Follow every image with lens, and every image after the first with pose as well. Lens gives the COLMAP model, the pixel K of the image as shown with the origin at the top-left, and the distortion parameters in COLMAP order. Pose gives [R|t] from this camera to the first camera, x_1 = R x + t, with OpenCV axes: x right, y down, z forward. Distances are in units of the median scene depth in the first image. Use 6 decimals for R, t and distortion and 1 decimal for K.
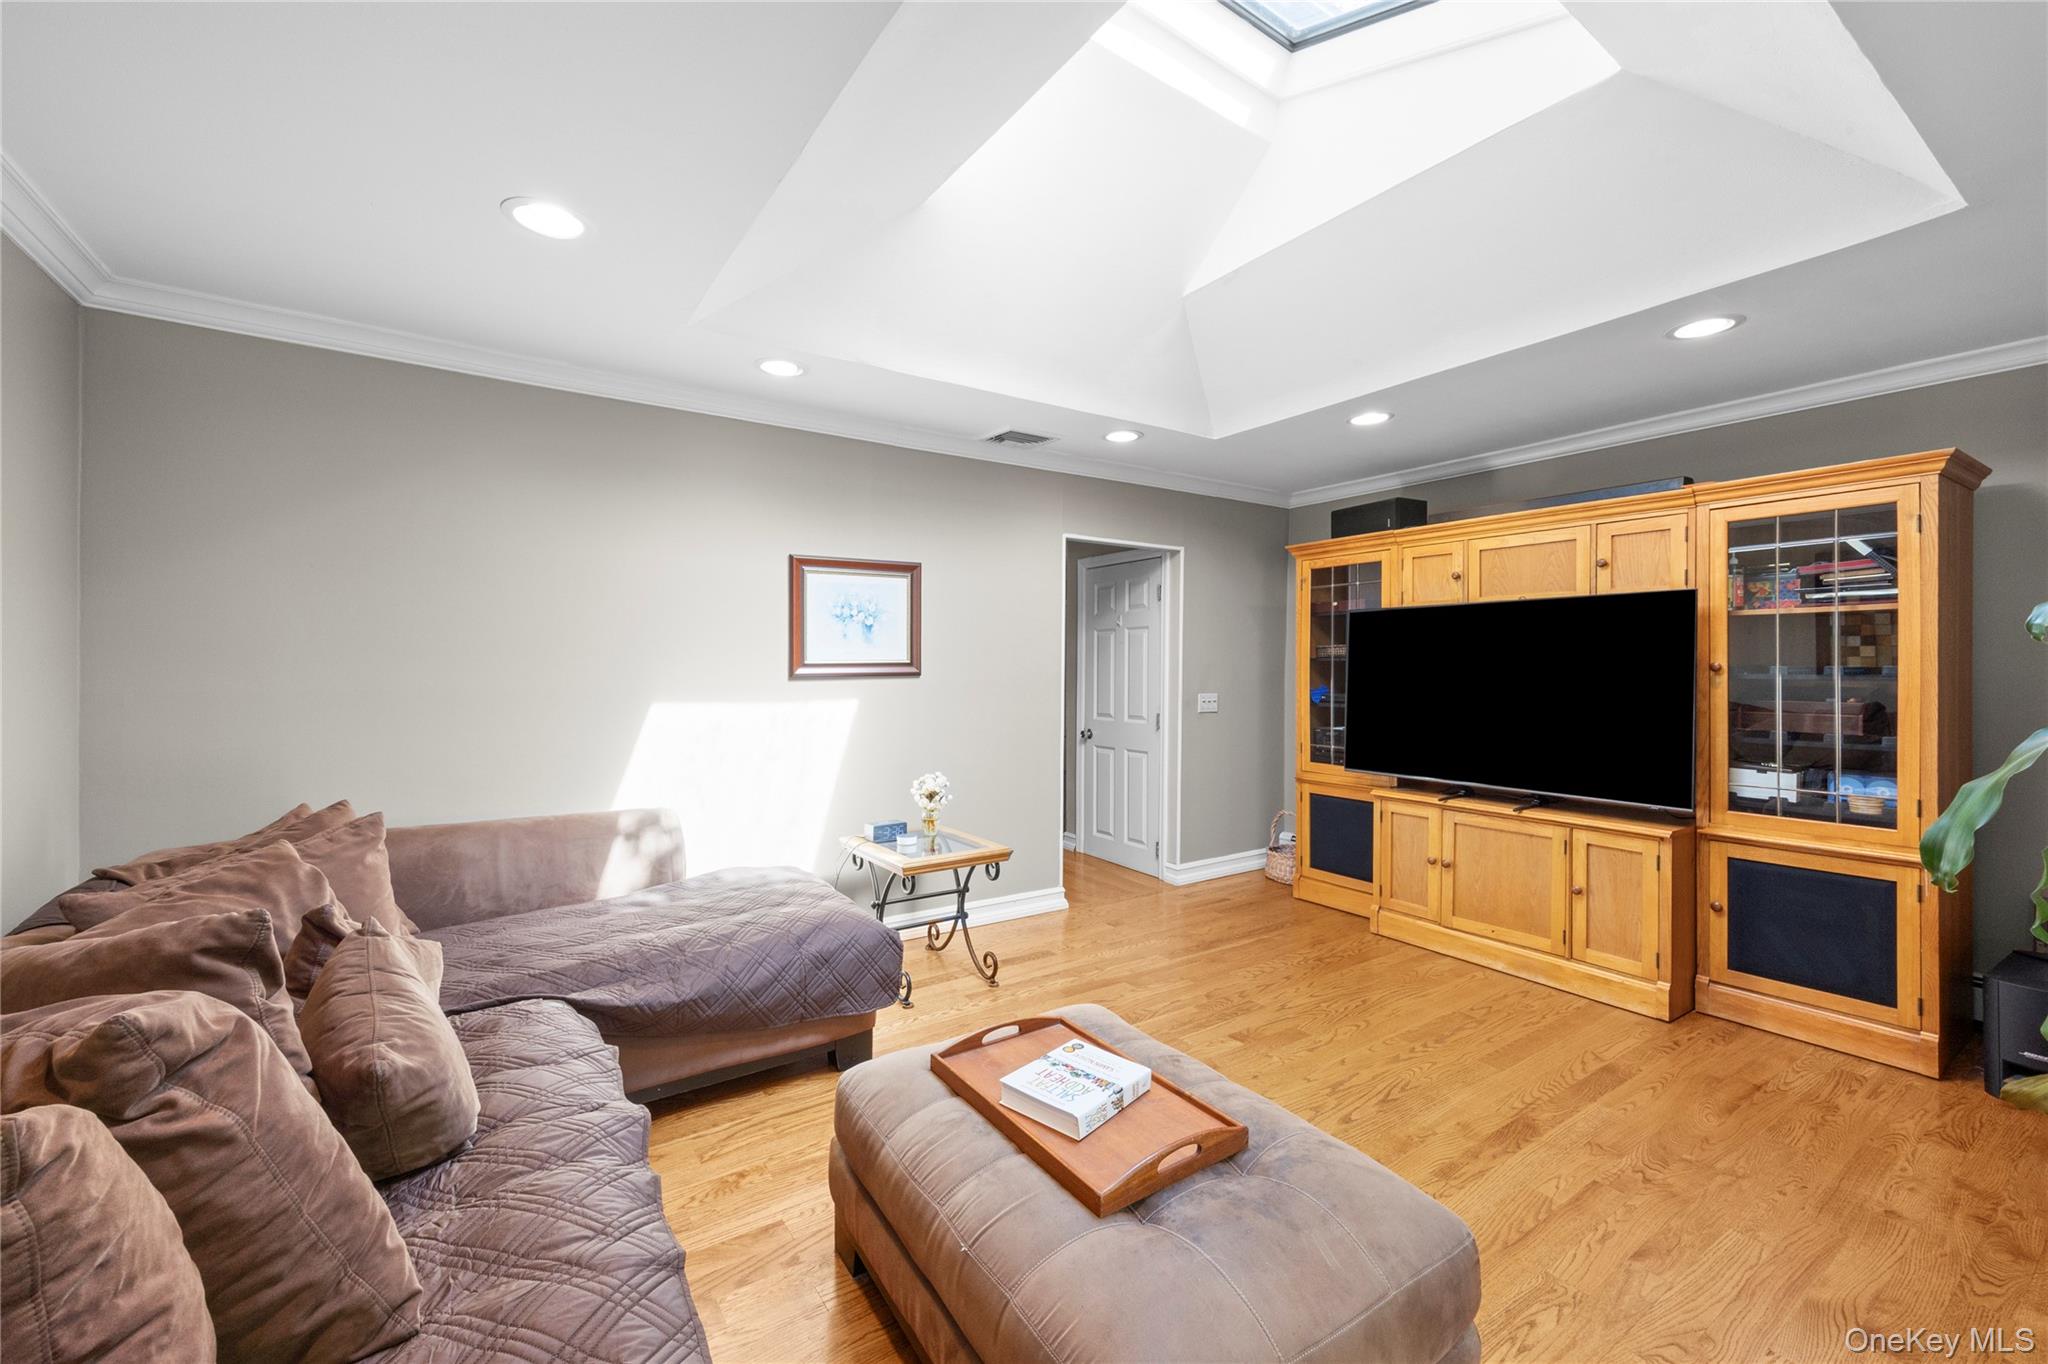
lens RADIAL K [[804.4, 0, 1018.6], [0, 804.4, 673.3], [0, 0, 1]] dist [0.000416, 0.000413]
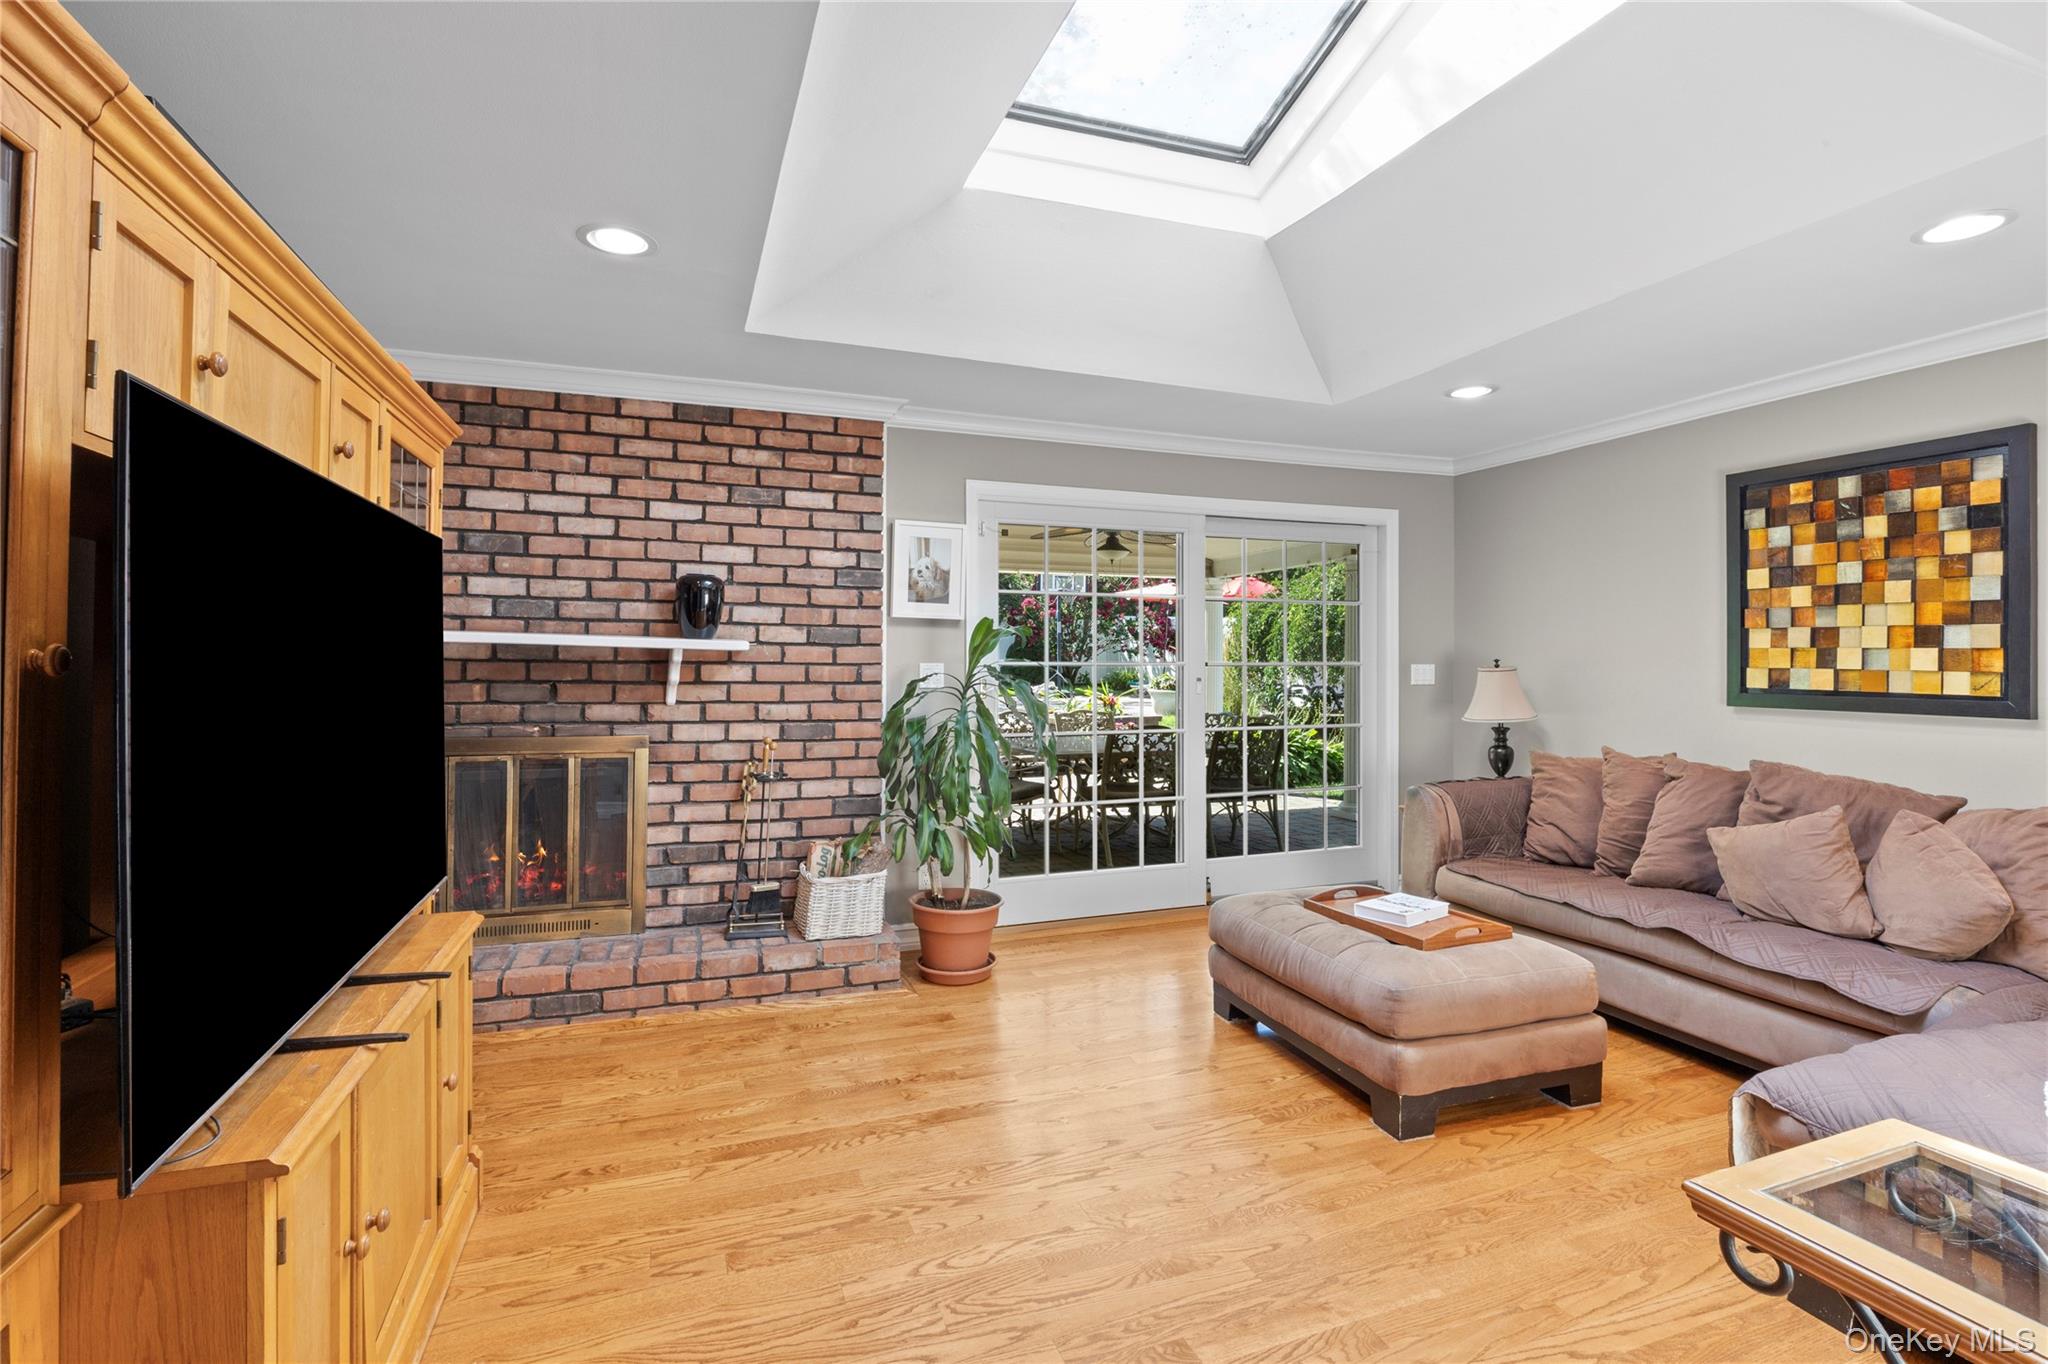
lens RADIAL K [[976.1, 0, 1025.3], [0, 976.1, 661.7], [0, 0, 1]] dist [0.004255, 0.000389]
pose [[-0.969683, -0.010346, 0.244147, 0.215138], [-0.007152, 0.999877, 0.013965, -0.022237], [-0.244261, 0.011795, -0.969638, 1.936397]]
